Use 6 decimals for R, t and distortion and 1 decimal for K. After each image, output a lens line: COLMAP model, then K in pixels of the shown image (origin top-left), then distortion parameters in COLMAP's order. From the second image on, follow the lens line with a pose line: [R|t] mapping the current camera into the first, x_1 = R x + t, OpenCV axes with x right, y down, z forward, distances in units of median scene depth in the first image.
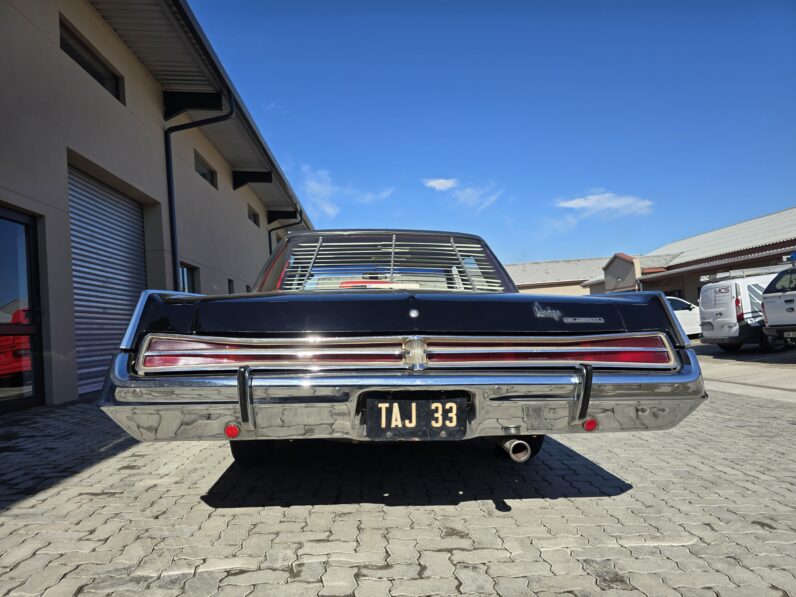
lens RADIAL K [[550.4, 0, 398.0], [0, 550.4, 298.5], [0, 0, 1]] dist [0.018902, 0.000179]
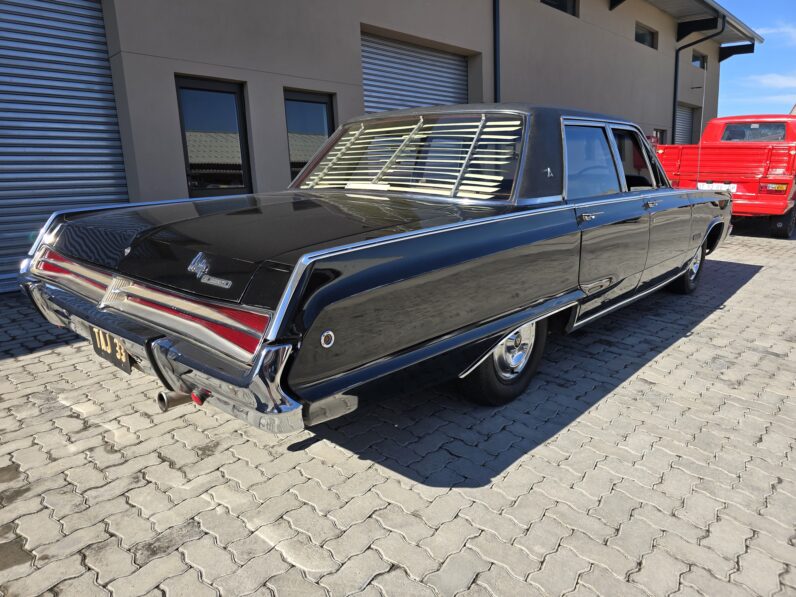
lens RADIAL K [[550.4, 0, 398.0], [0, 550.4, 298.5], [0, 0, 1]] dist [0.018902, 0.000179]
pose [[0.674655, 0.180348, -0.715762, 1.068485], [0.042859, 0.958485, 0.281904, -0.147505], [0.736888, -0.220864, 0.638917, 0.642381]]
